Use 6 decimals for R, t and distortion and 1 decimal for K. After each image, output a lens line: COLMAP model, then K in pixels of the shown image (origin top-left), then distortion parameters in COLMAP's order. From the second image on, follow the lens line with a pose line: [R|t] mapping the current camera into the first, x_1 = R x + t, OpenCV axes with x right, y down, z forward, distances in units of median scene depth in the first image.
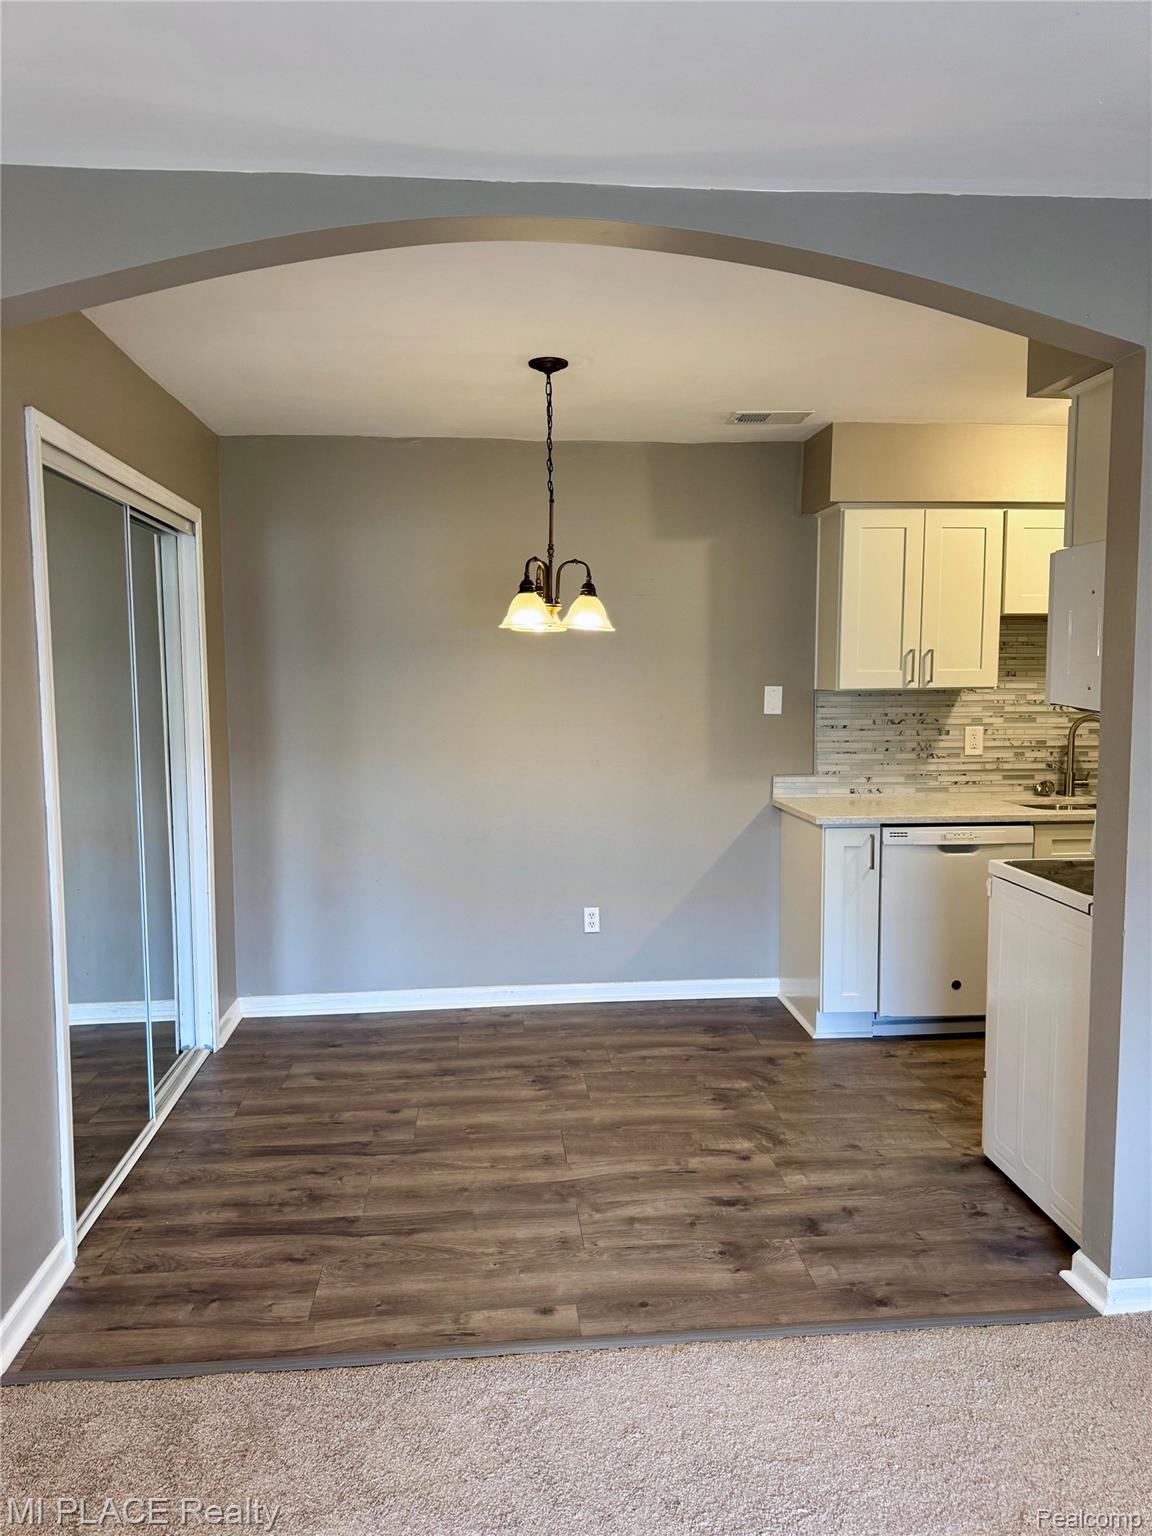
lens RADIAL K [[1076.1, 0, 582.1], [0, 1076.1, 774.1], [0, 0, 1]] dist [0.181000, -0.376508]
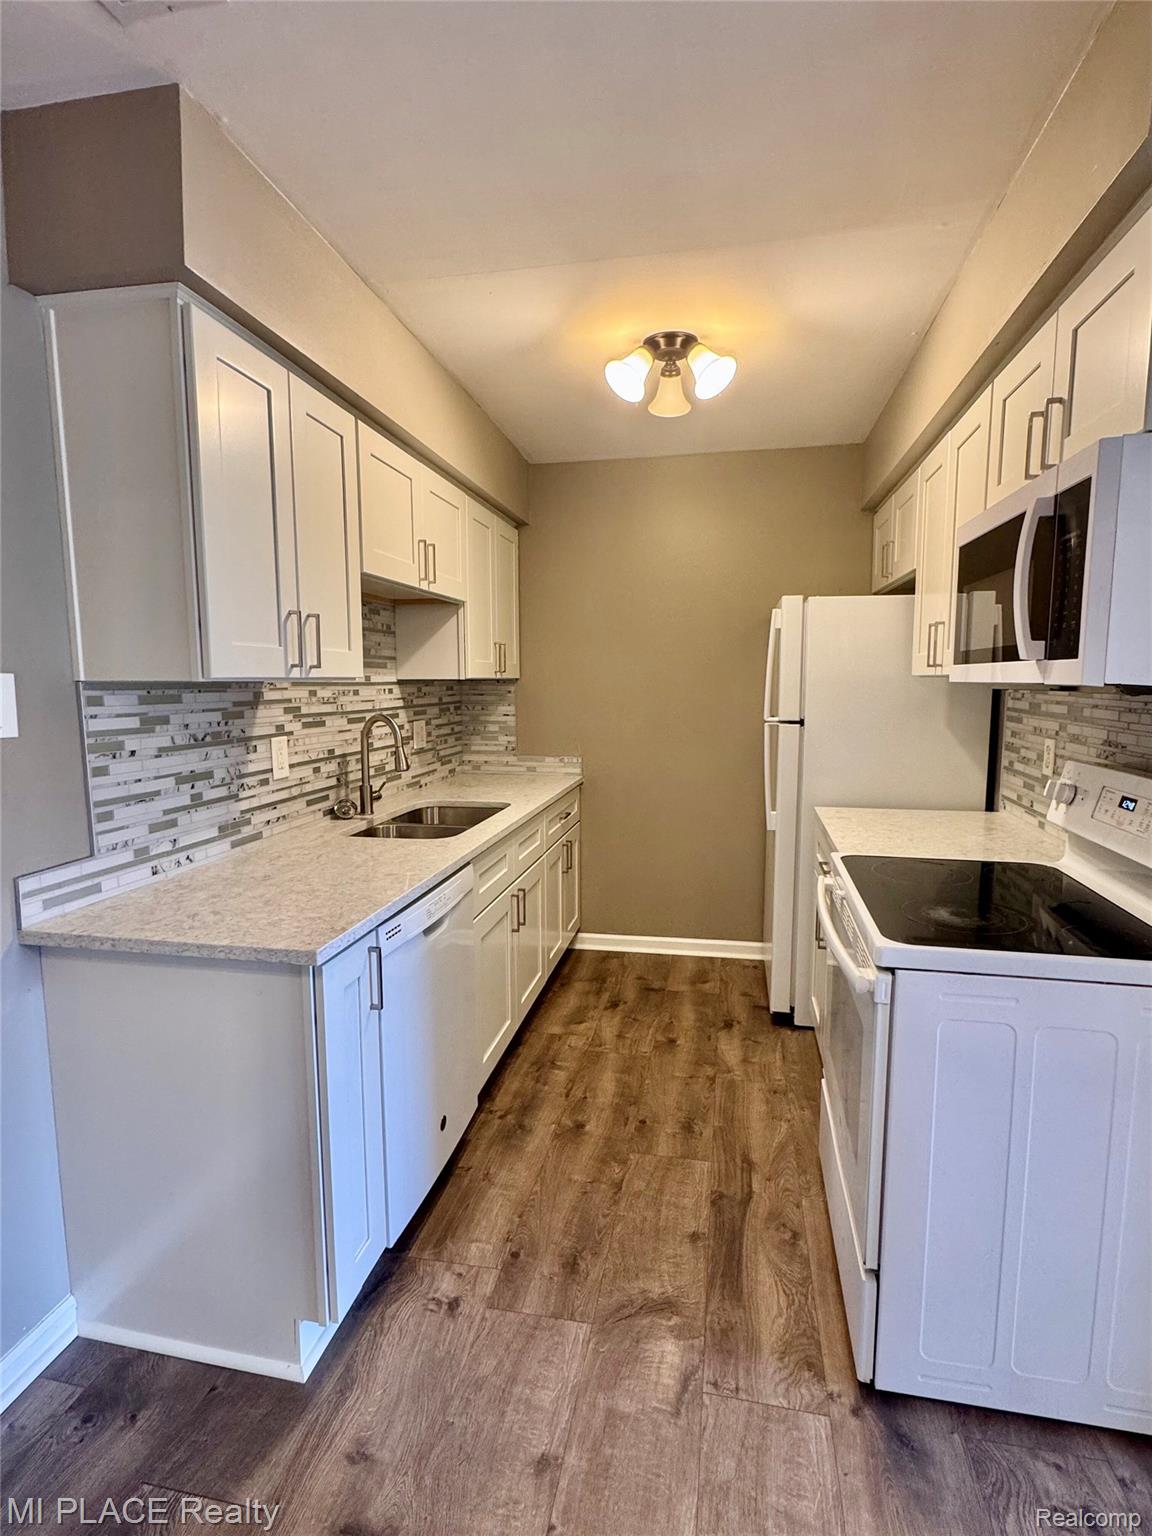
lens RADIAL K [[758.1, 0, 581.6], [0, 758.1, 768.6], [0, 0, 1]] dist [-0.002381, -0.000248]
pose [[0.280583, -0.109656, 0.953545, -0.051823], [0.091977, 0.991953, 0.087008, -0.054679], [-0.955413, 0.063291, 0.288411, 0.780497]]
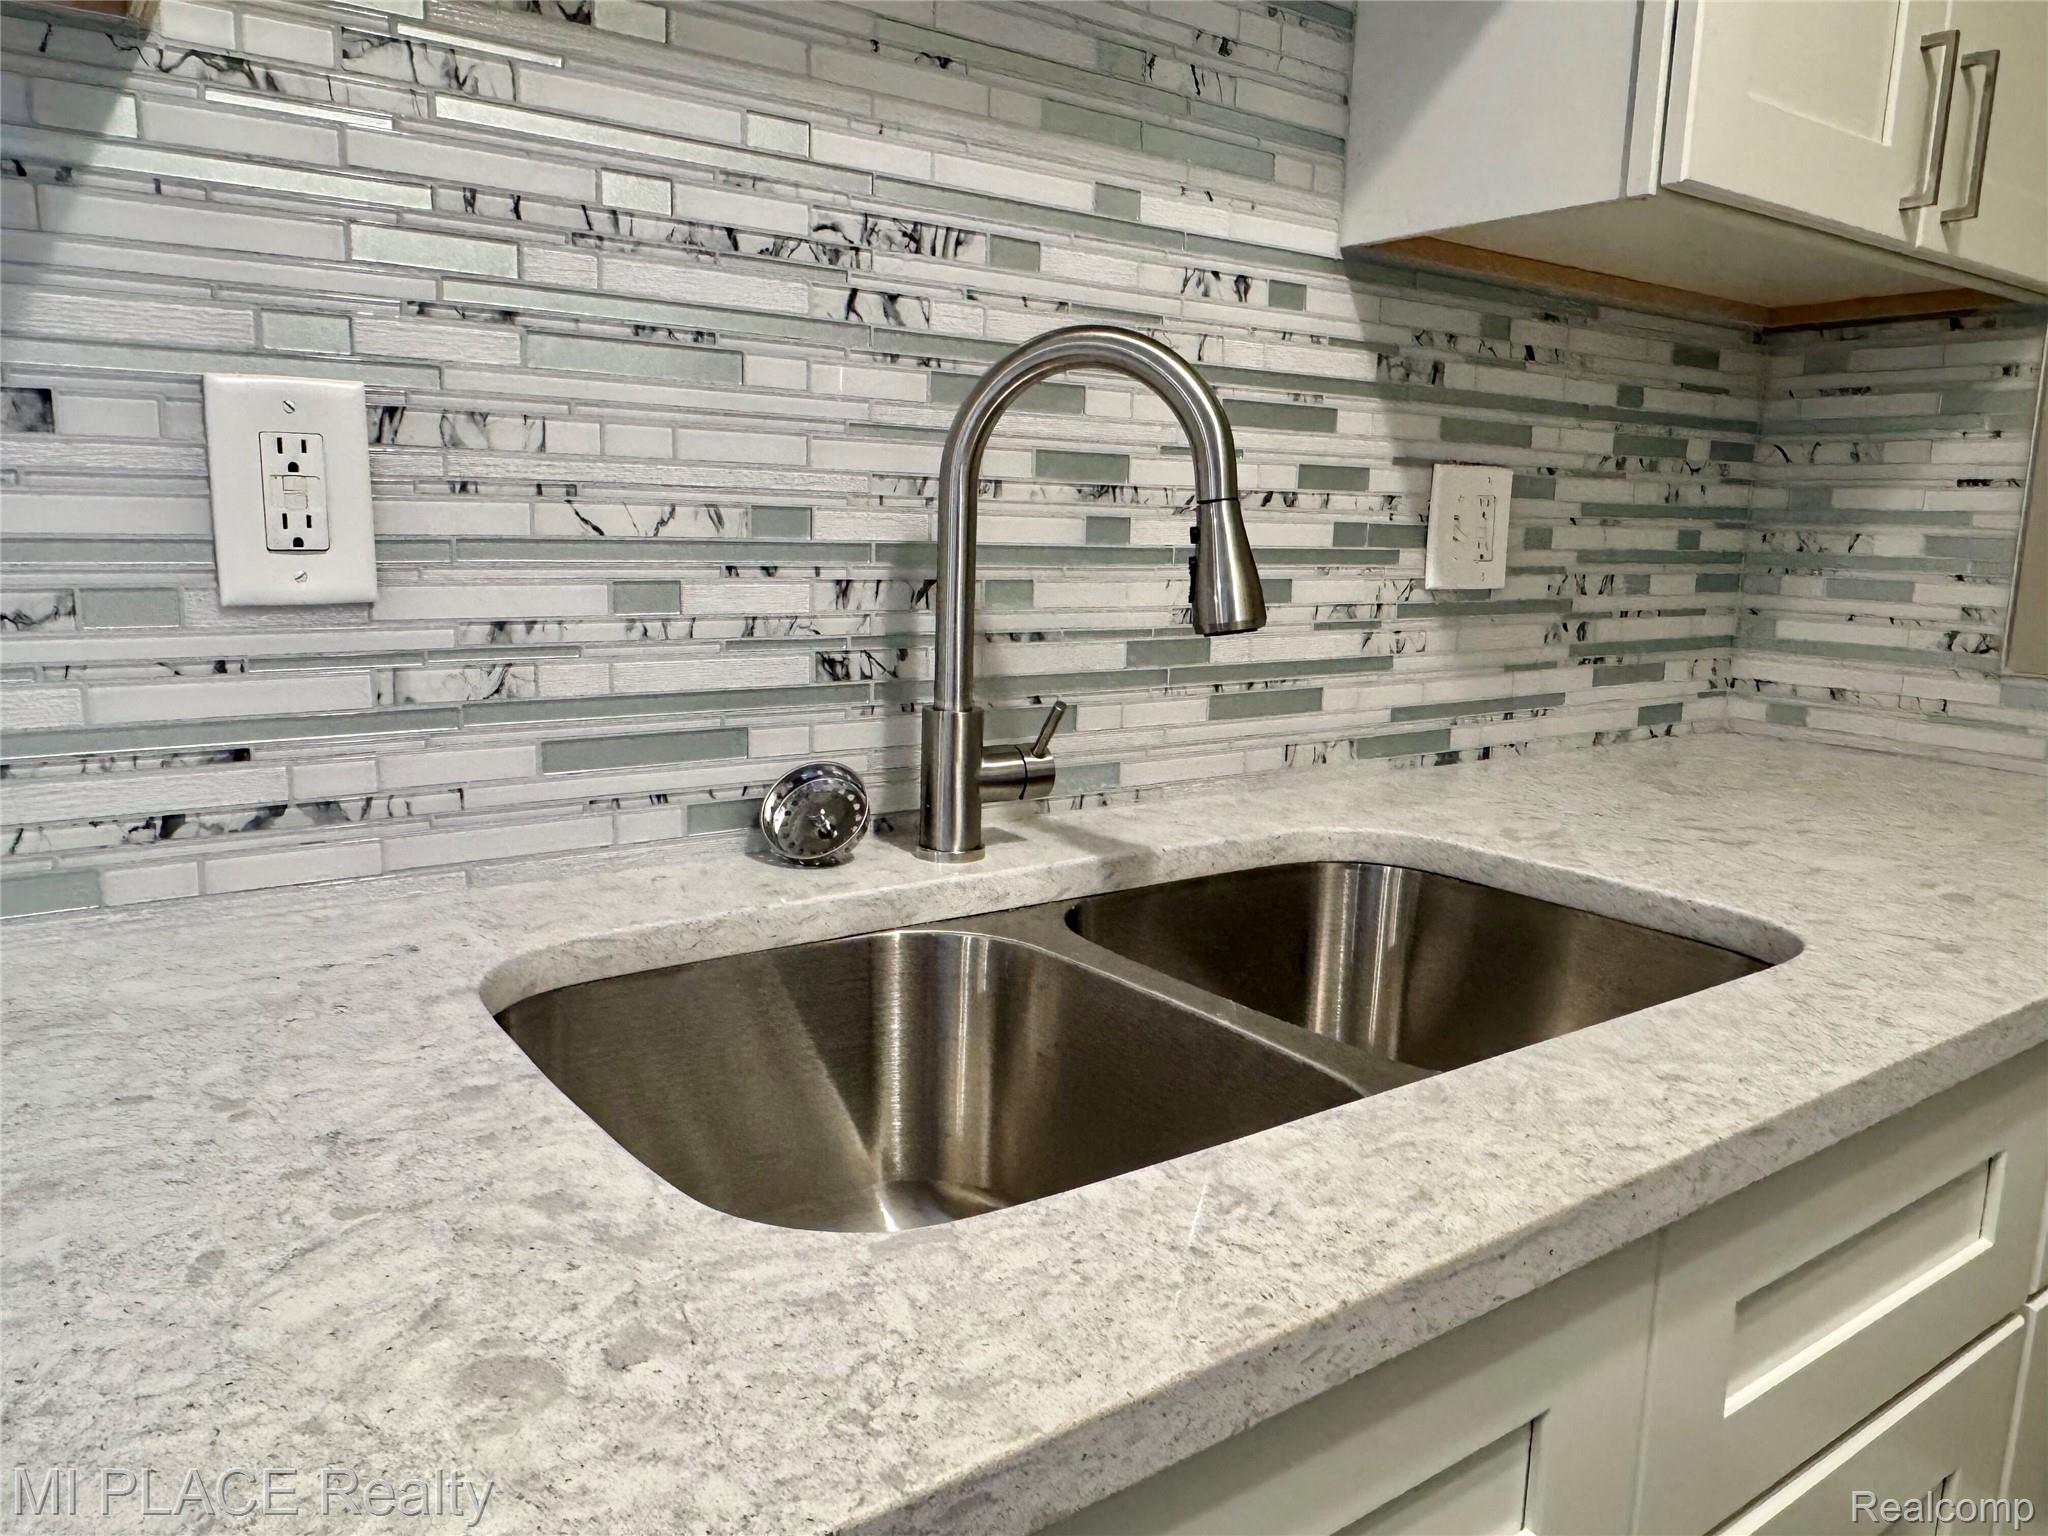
lens RADIAL K [[1428.7, 0, 1009.5], [0, 1428.7, 770.2], [0, 0, 1]] dist [0.000208, 0.001085]
pose [[0.861980, -0.063167, 0.502992, 0.394232], [0.017581, 0.995335, 0.094869, -0.013912], [-0.506638, -0.072932, 0.859069, 0.930338]]
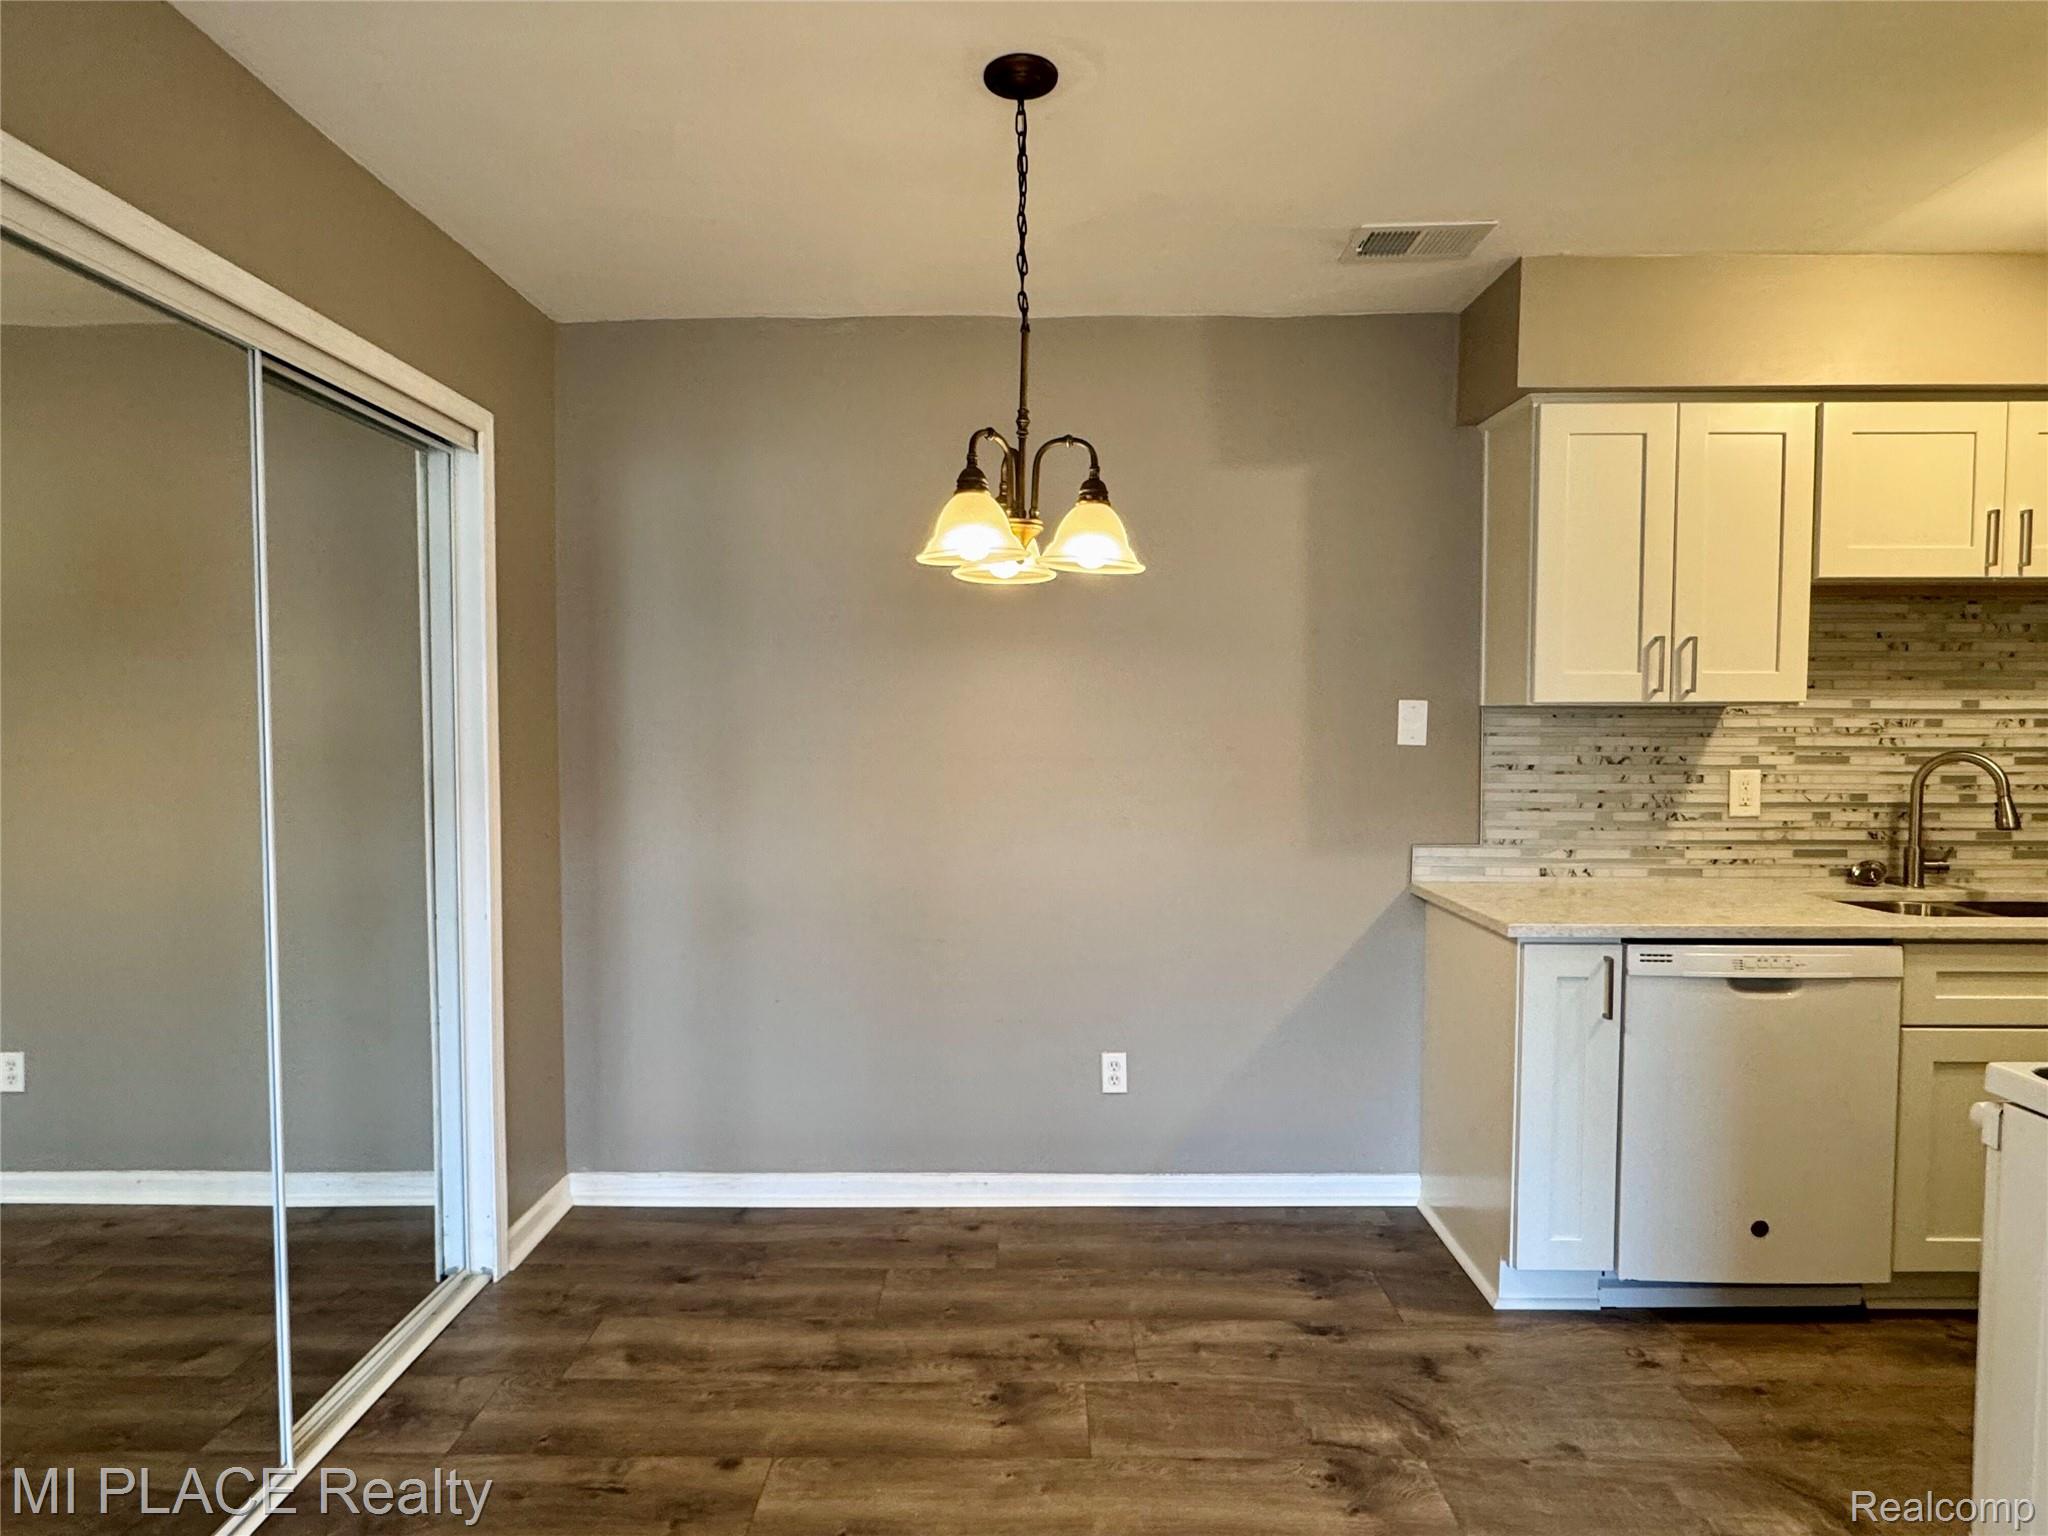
lens RADIAL K [[1125.5, 0, 1019.2], [0, 1125.5, 766.9], [0, 0, 1]] dist [-0.003715, 0.002668]
pose [[0.994548, 0.008879, -0.103901, 0.022800], [-0.014093, 0.998672, -0.049555, -0.009401], [0.103323, 0.050749, 0.993352, 0.382822]]
